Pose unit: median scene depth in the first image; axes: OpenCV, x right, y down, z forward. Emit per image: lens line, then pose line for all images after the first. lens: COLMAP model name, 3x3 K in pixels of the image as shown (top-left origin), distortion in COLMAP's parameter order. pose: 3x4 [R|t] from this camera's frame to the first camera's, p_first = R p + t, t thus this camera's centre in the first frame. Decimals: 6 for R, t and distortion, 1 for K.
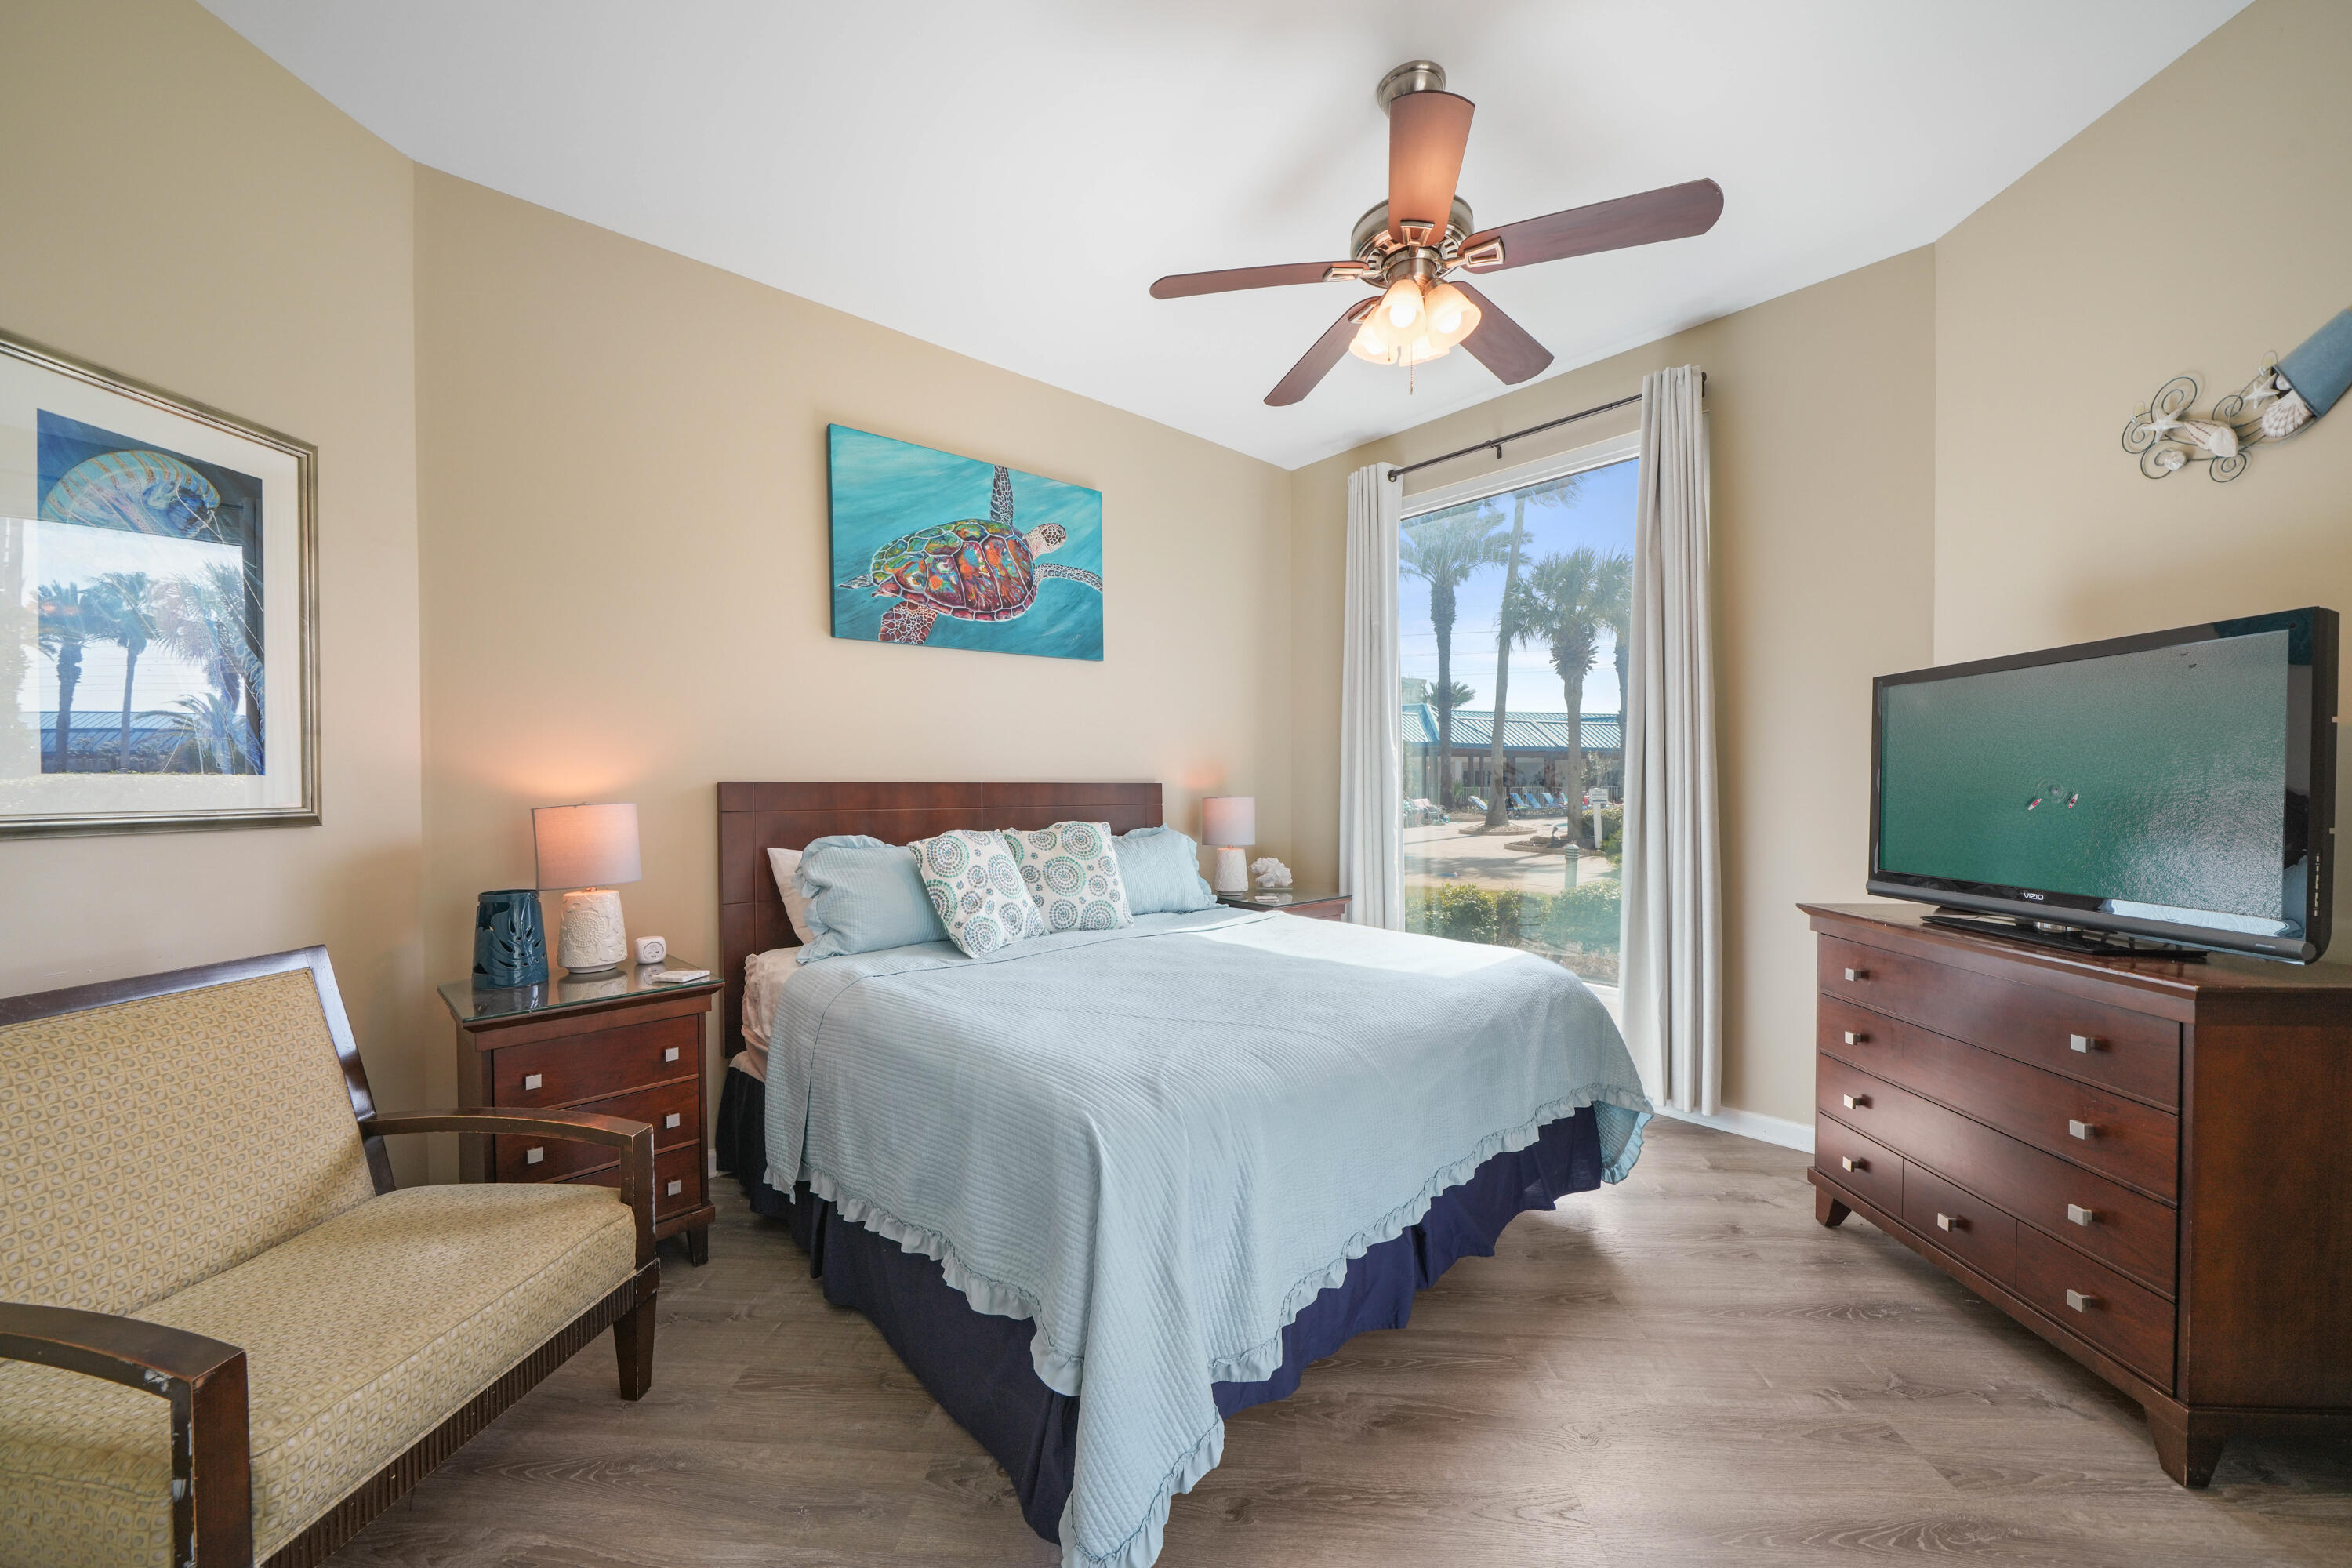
lens RADIAL K [[889.6, 0, 1174.6], [0, 889.6, 792.5], [0, 0, 1]] dist [0.001186, 0.000173]
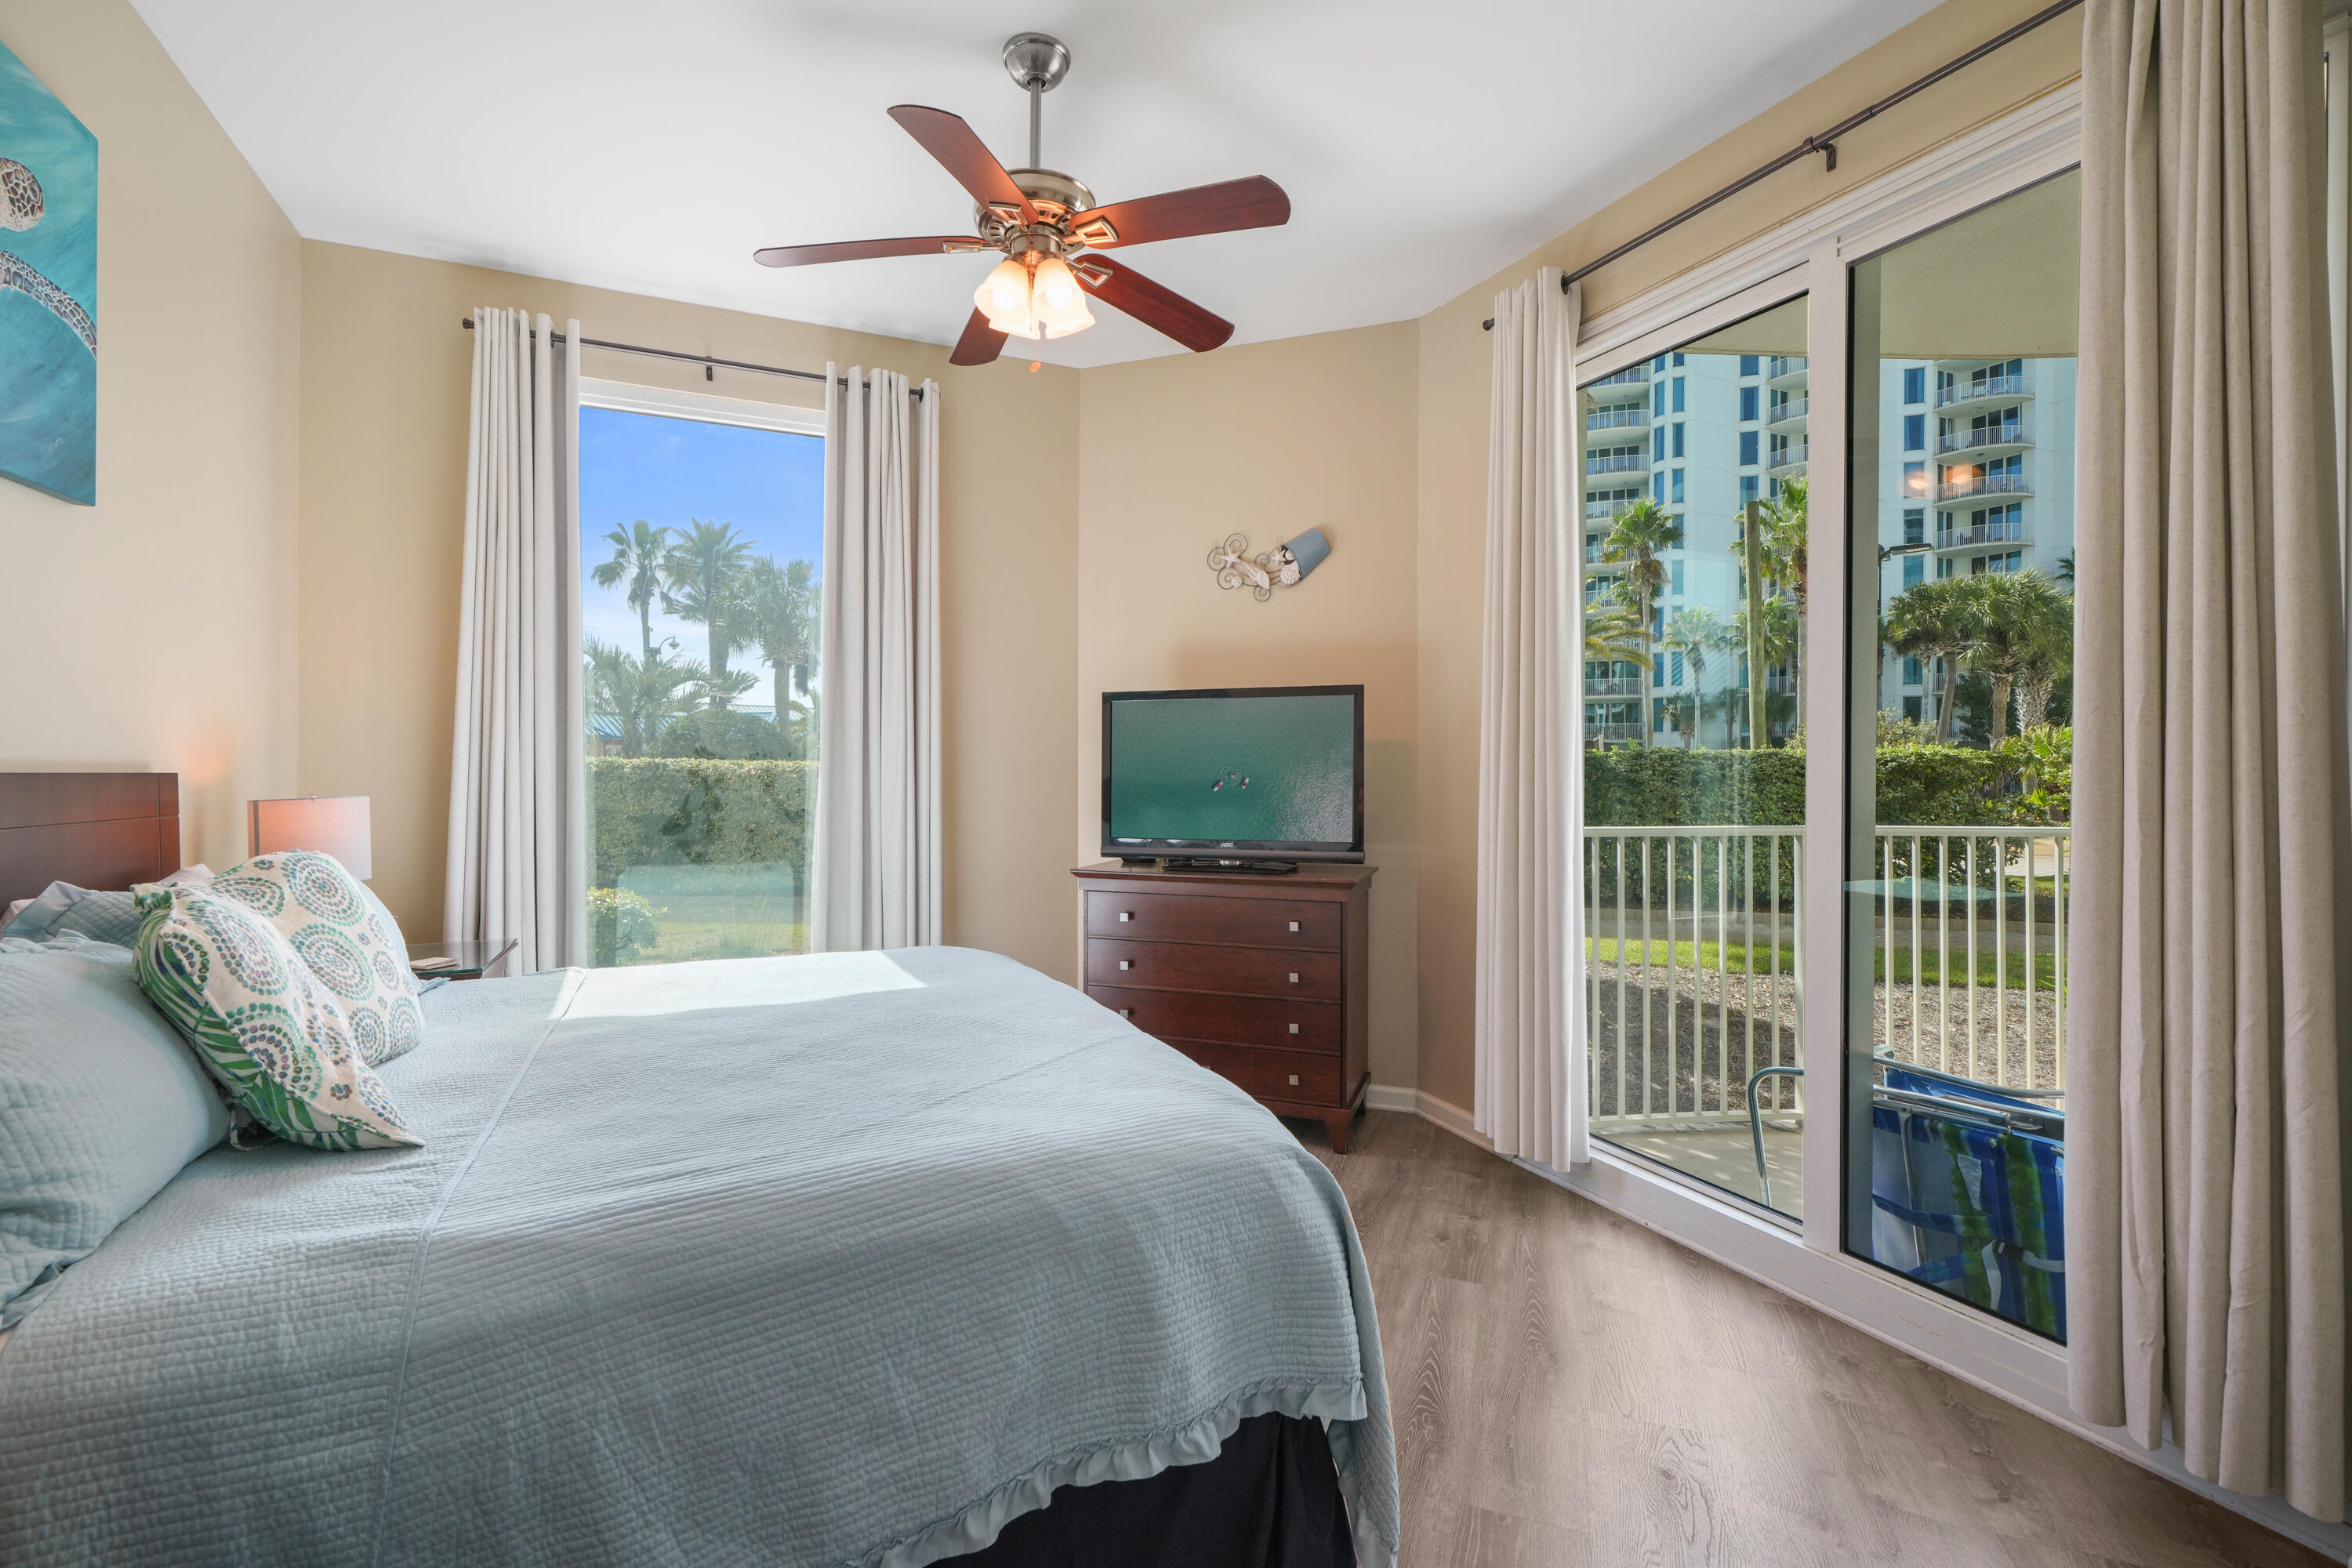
lens RADIAL K [[1037.8, 0, 1174.4], [0, 1037.8, 766.9], [0, 0, 1]] dist [0.016582, 0.000182]
pose [[0.281372, 0.003329, 0.959593, -0.731375], [0.009615, 0.999934, -0.006288, -0.008398], [-0.959550, 0.010996, 0.281322, 0.513291]]
